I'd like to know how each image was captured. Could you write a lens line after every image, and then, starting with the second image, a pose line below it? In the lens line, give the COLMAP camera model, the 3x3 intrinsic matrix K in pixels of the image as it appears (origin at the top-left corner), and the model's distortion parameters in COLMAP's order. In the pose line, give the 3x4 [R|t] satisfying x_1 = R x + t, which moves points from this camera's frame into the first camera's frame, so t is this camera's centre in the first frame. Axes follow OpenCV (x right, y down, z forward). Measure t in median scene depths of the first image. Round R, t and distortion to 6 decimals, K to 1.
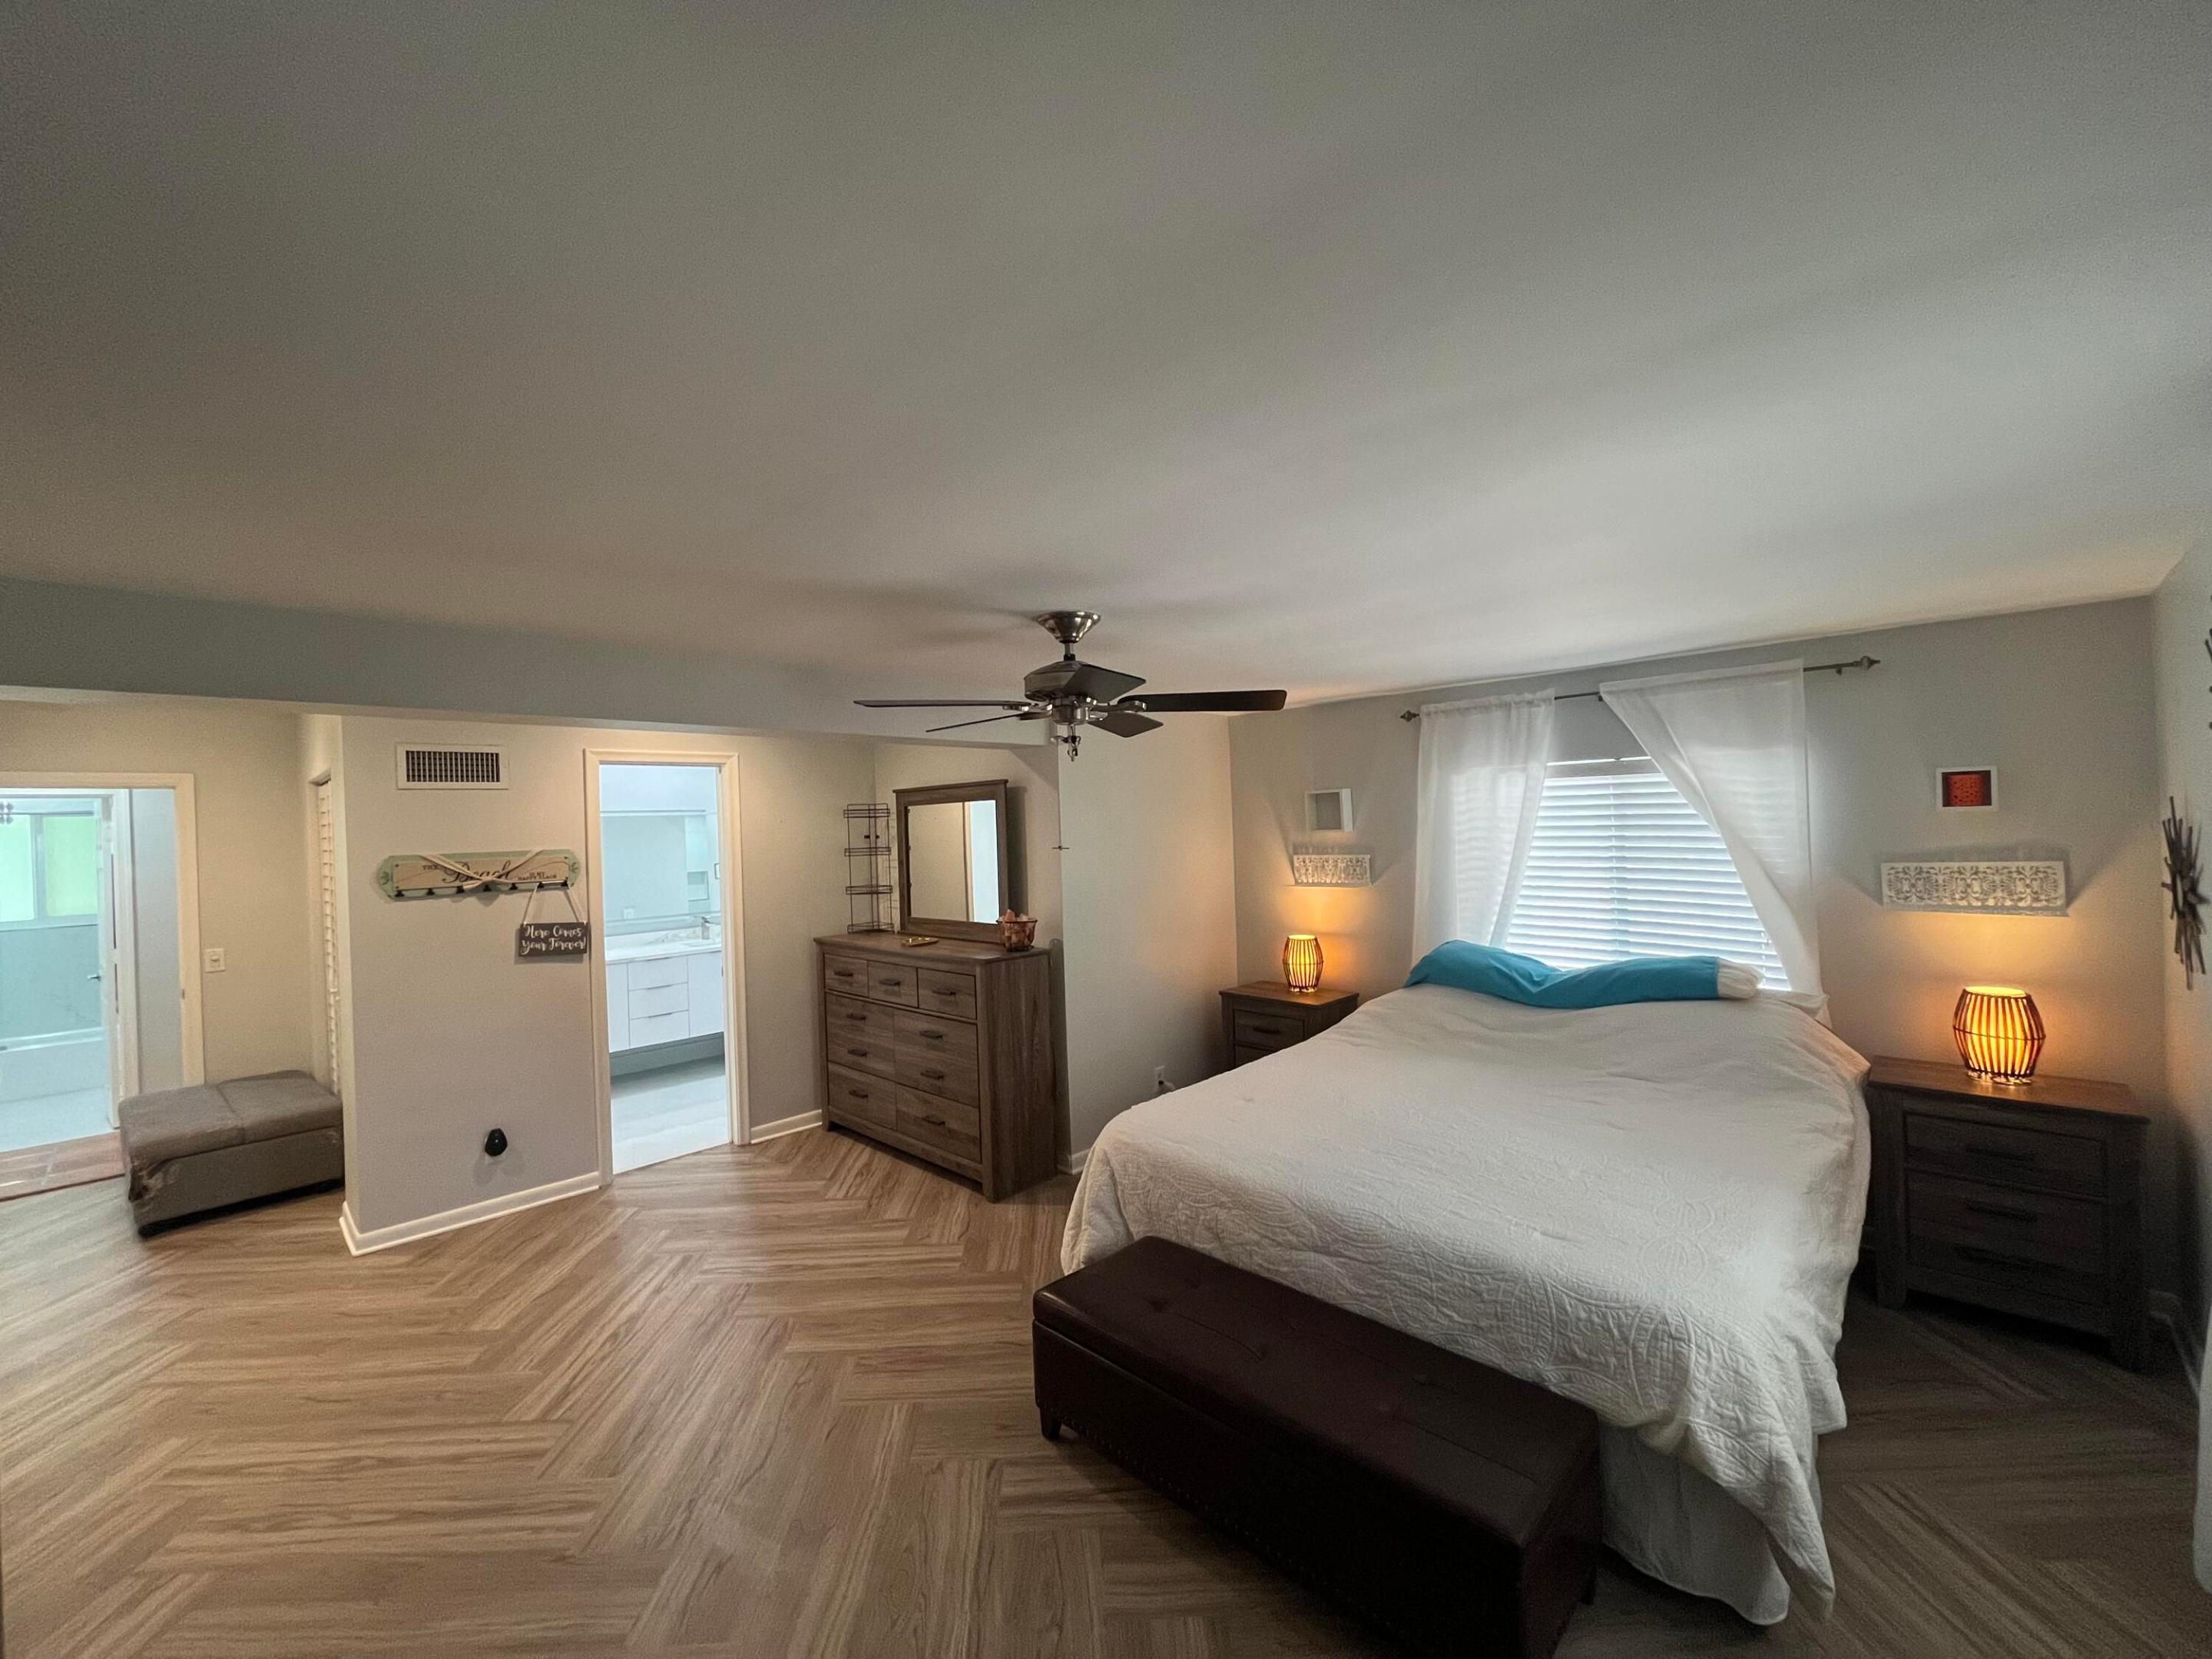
lens RADIAL K [[890.0, 0, 1098.6], [0, 890.0, 827.2], [0, 0, 1]] dist [-0.002539, -0.000362]
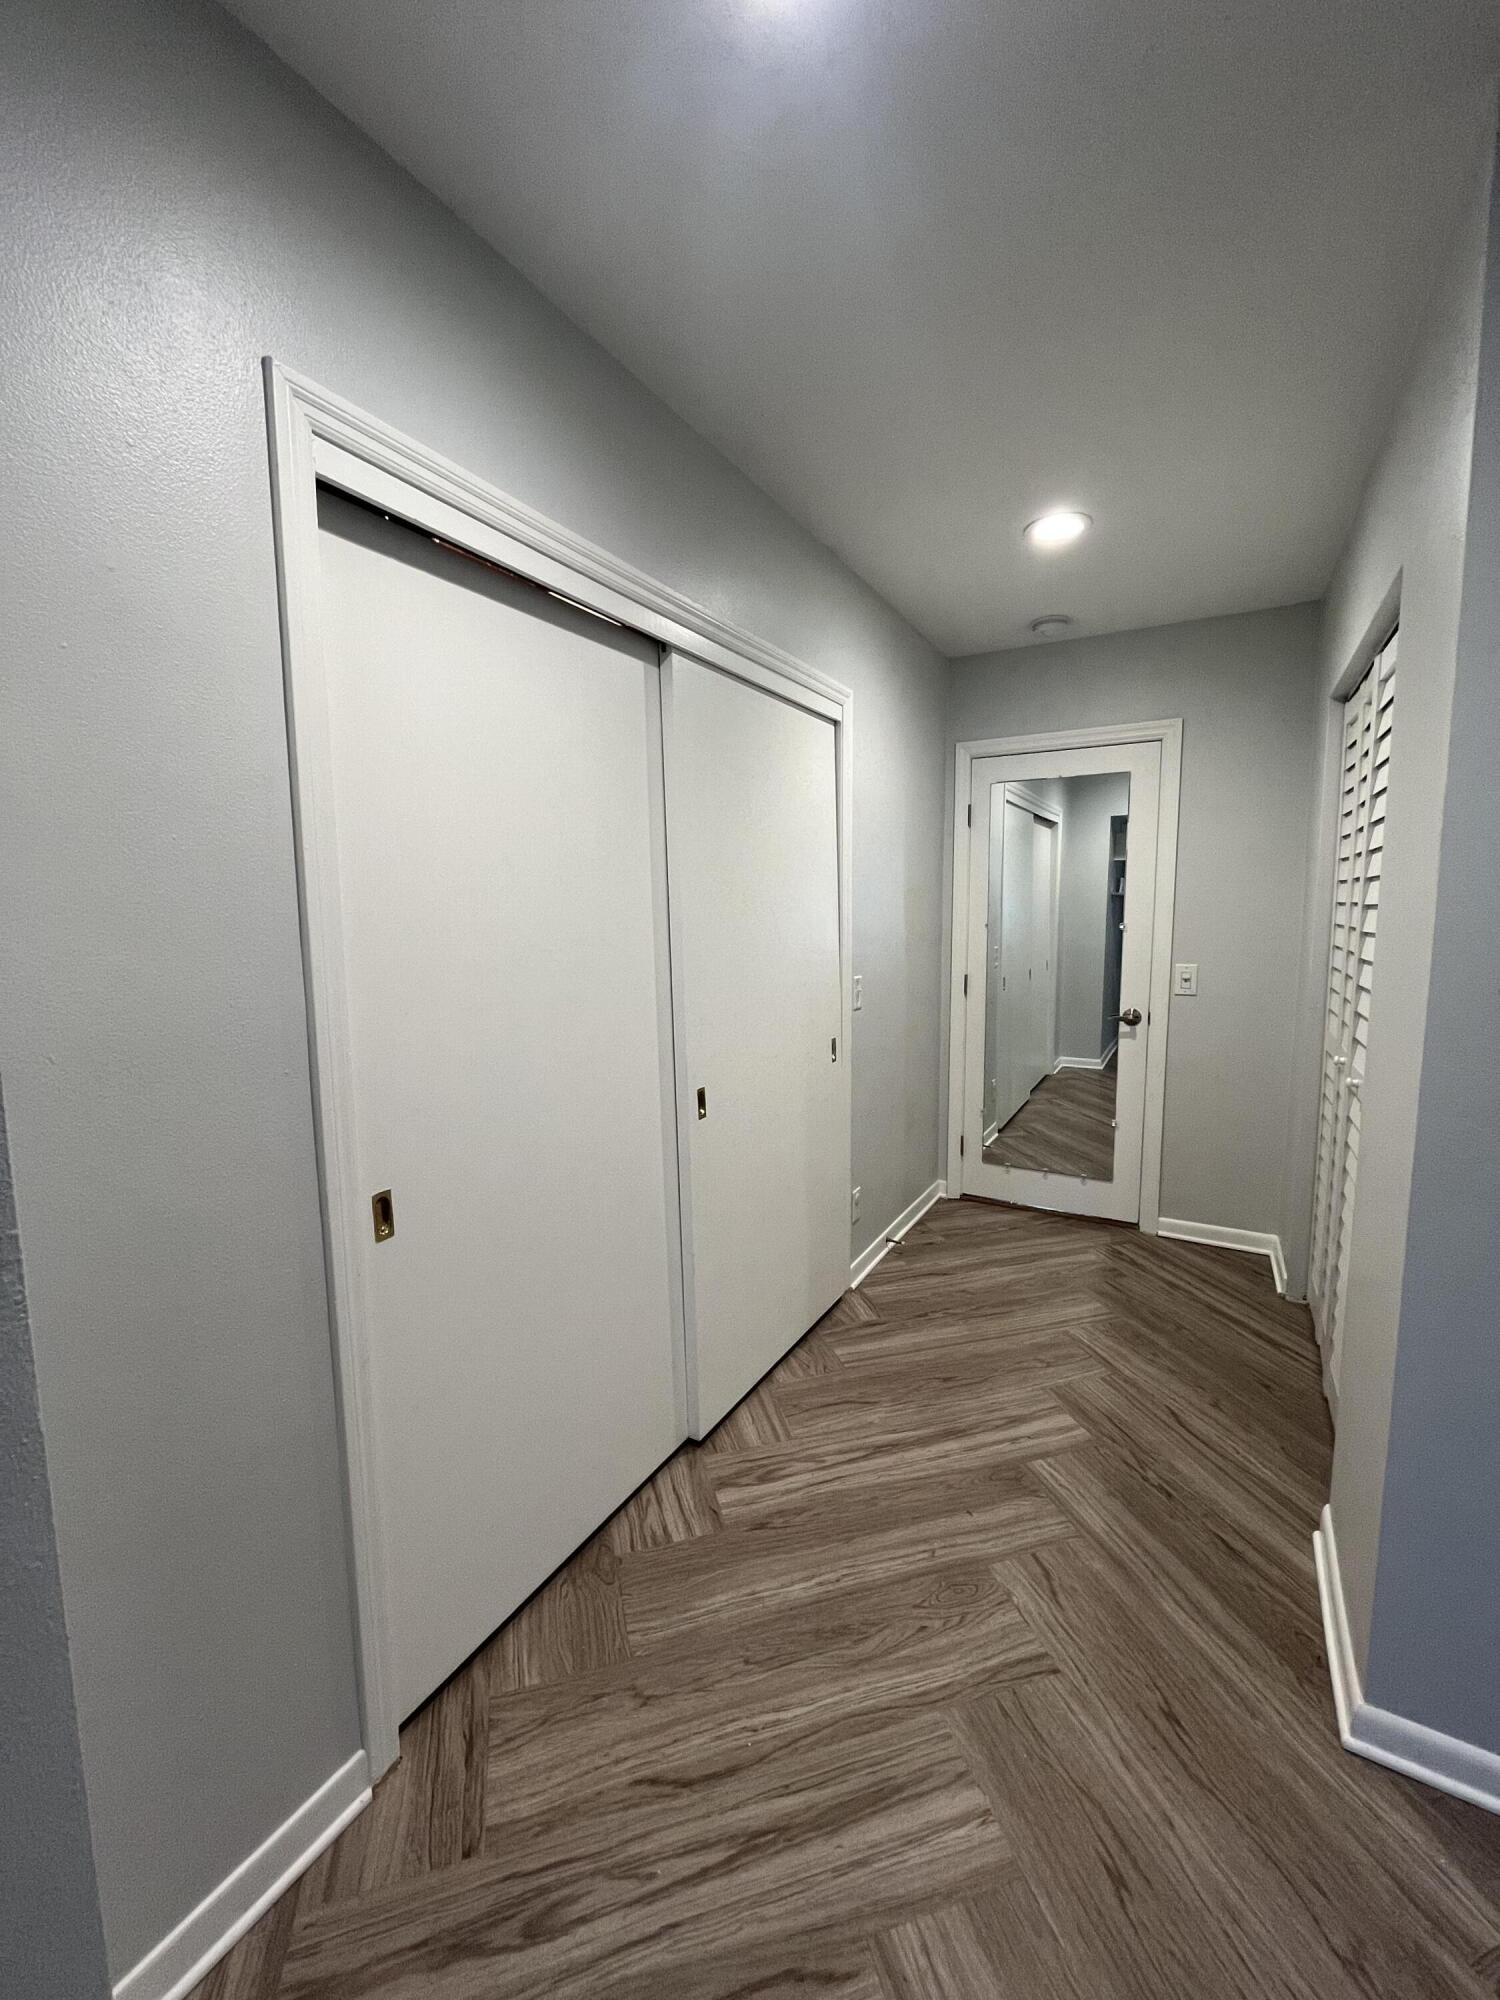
lens RADIAL K [[804.7, 0, 754.7], [0, 804.7, 1001.0], [0, 0, 1]] dist [-0.002539, -0.000362]
pose [[0.253713, 0.140266, -0.957055, -0.677239], [-0.003918, 0.989571, 0.143993, 0.109899], [0.967272, -0.032783, 0.251617, 0.738197]]
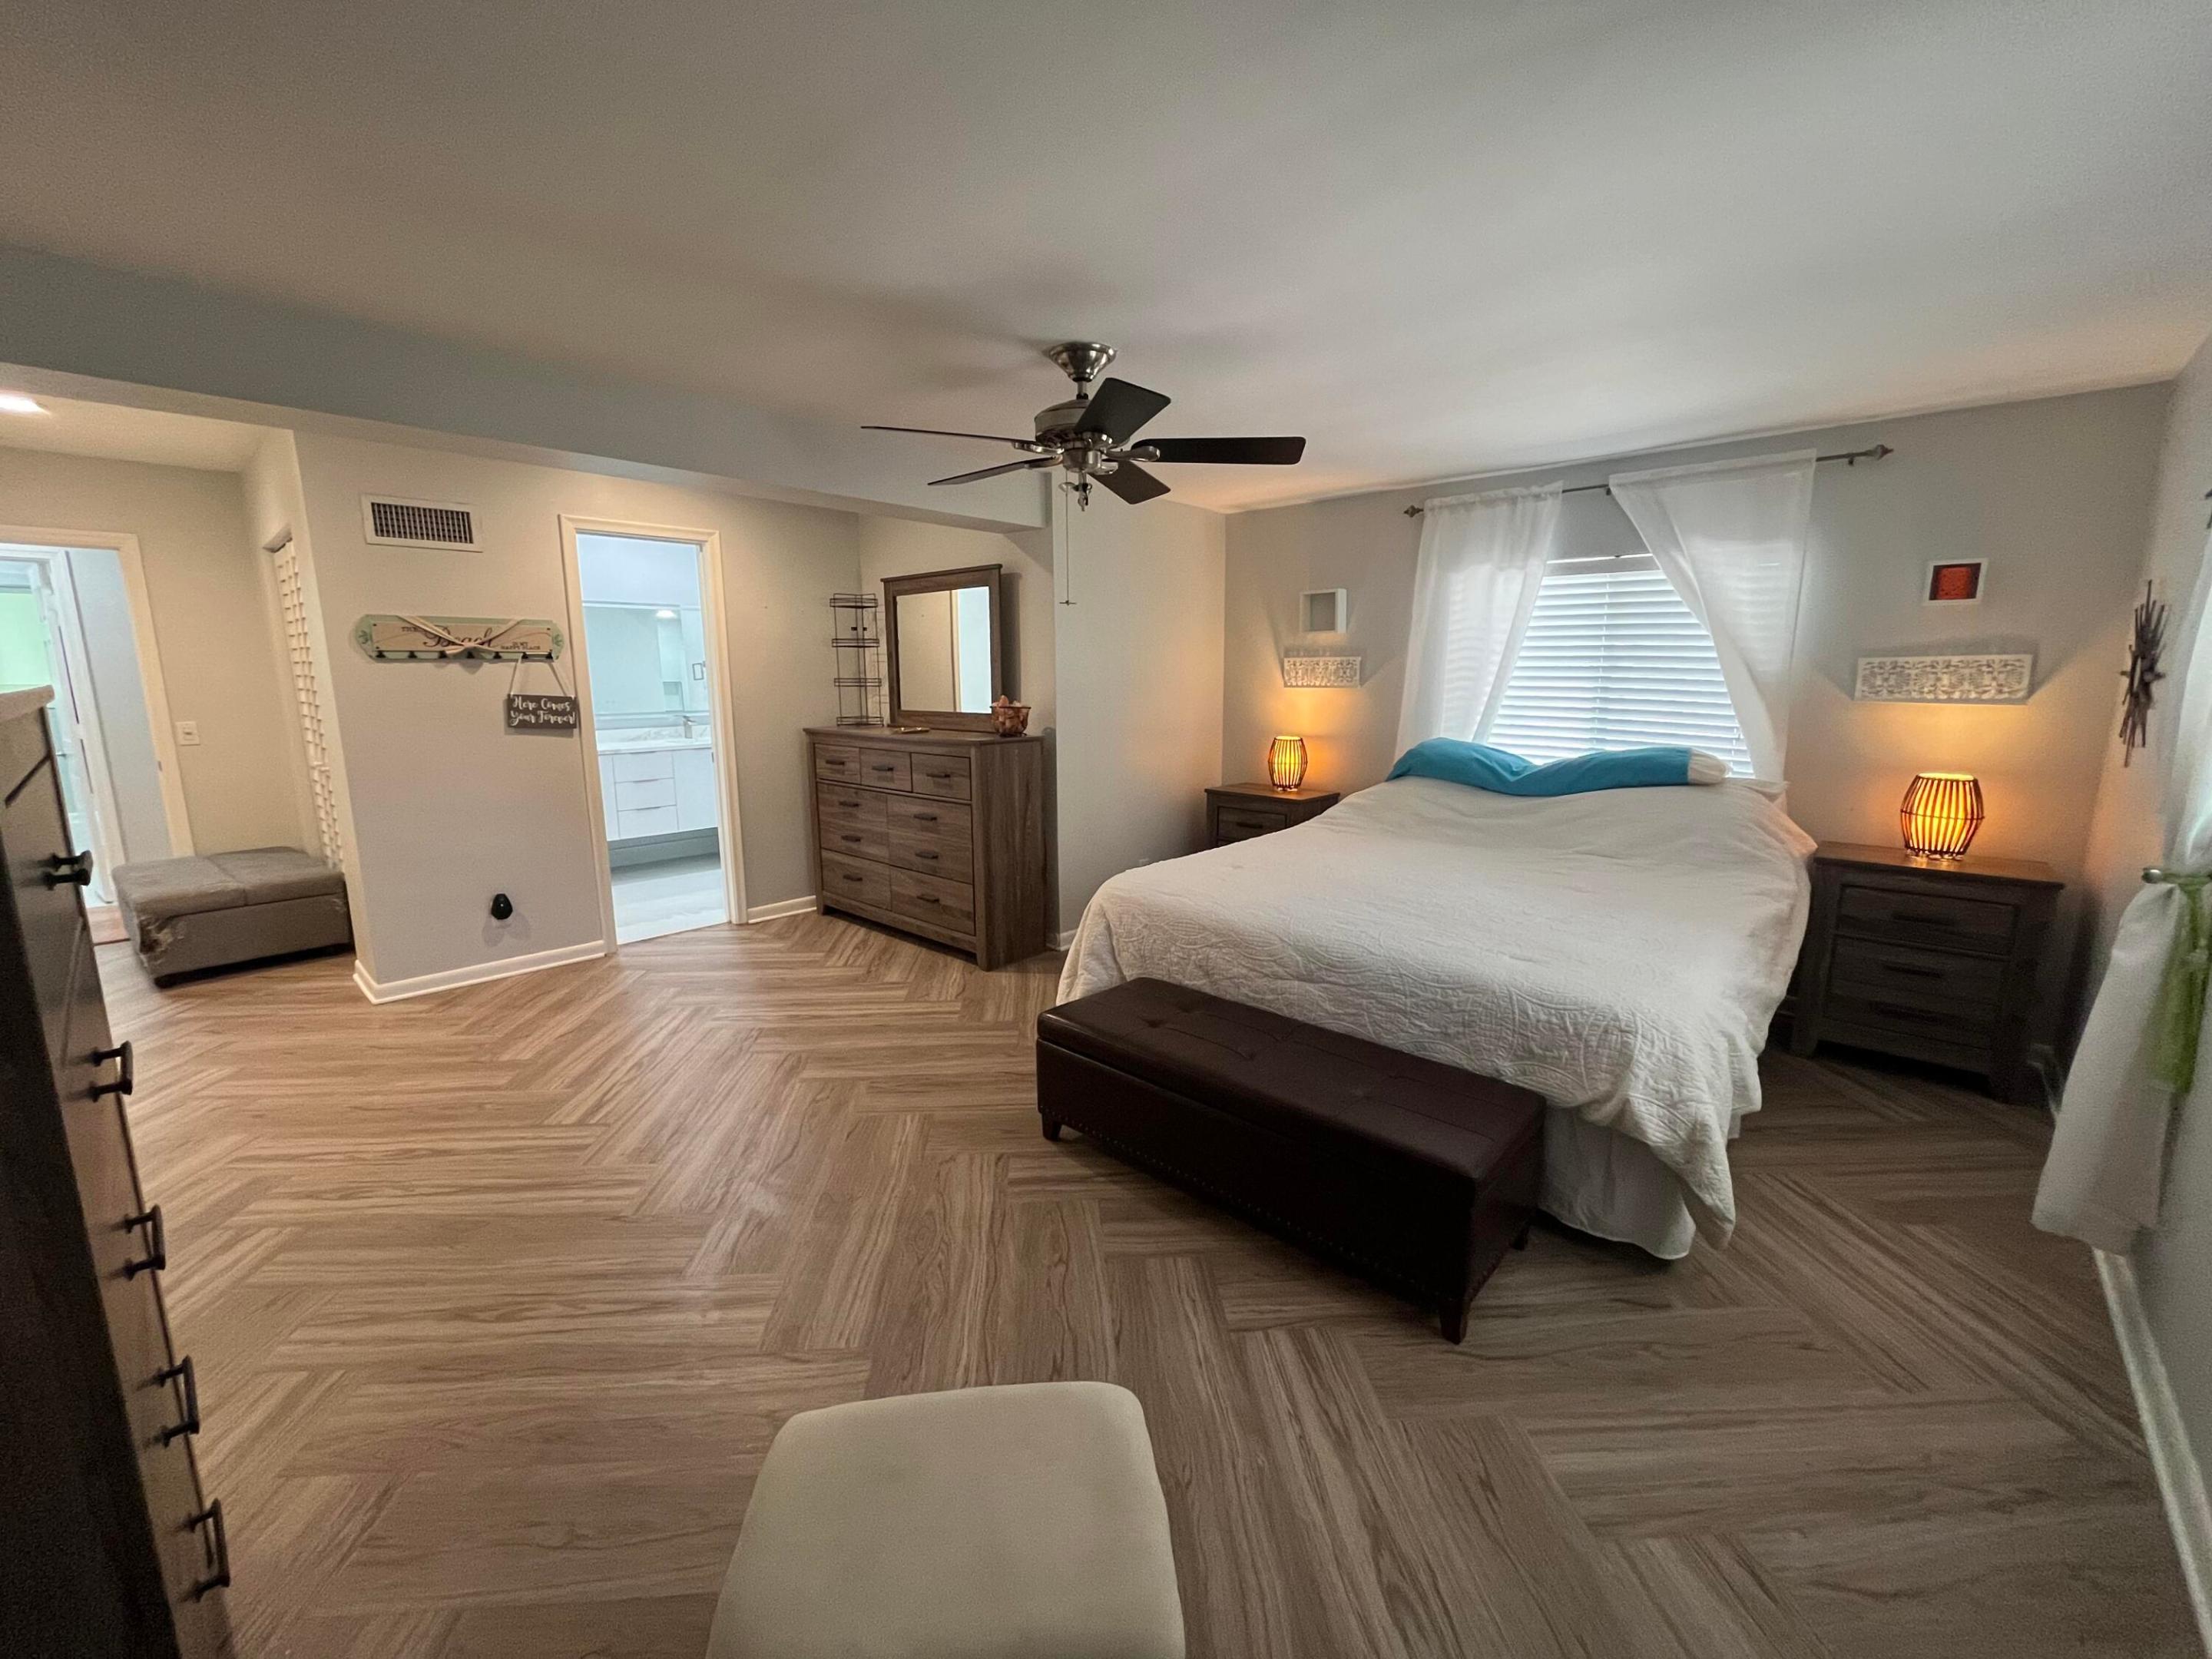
lens RADIAL K [[890.0, 0, 1102.1], [0, 890.0, 819.2], [0, 0, 1]] dist [-0.002539, -0.000362]
pose [[0.999163, 0.022433, 0.034199, -0.026969], [-0.027935, 0.985048, 0.170002, 0.075098], [-0.029874, -0.170815, 0.984850, -0.019227]]
